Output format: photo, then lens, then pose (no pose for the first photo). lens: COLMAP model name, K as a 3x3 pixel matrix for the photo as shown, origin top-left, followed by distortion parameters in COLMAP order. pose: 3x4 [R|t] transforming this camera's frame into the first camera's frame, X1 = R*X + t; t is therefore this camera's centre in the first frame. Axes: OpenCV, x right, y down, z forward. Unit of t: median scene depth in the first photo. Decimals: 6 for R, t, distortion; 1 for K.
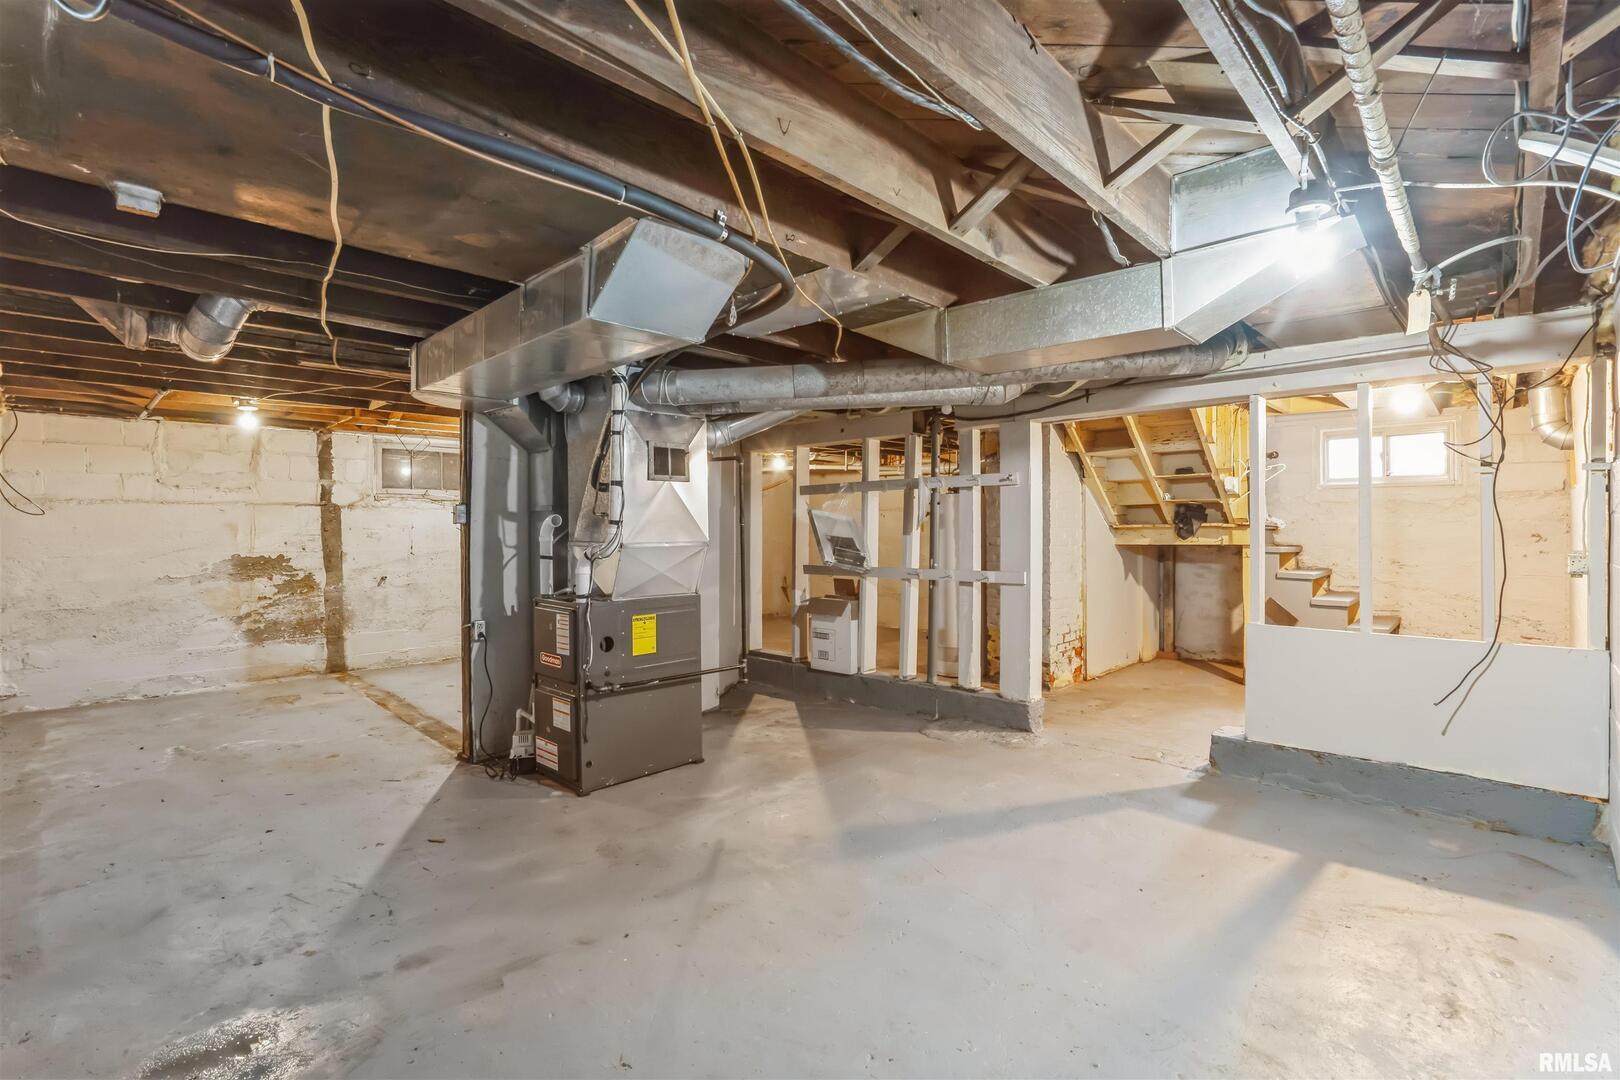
lens RADIAL K [[746.1, 0, 807.5], [0, 746.1, 530.2], [0, 0, 1]] dist [-0.043763, 0.018841]
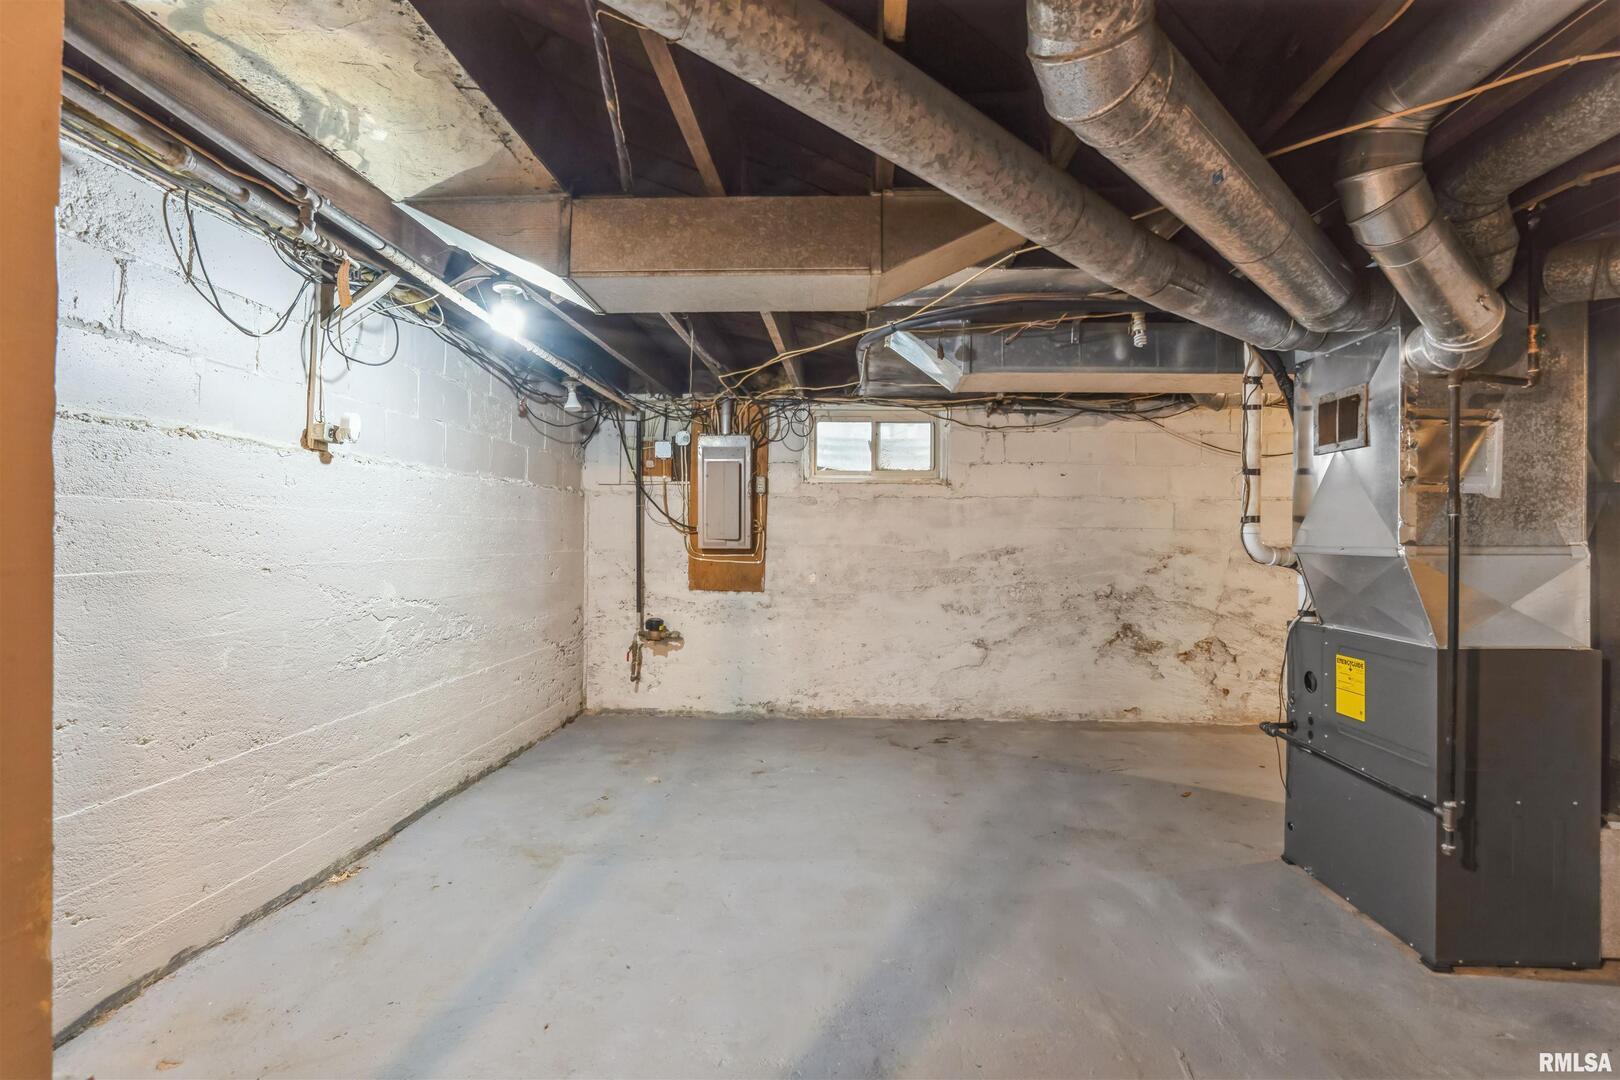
lens RADIAL K [[746.1, 0, 807.5], [0, 746.1, 530.2], [0, 0, 1]] dist [-0.043763, 0.018841]
pose [[-0.761081, -0.003133, -0.648649, 0.614759], [-0.001031, 0.999993, -0.003620, 0.005317], [0.648656, -0.002087, -0.761079, 1.286040]]
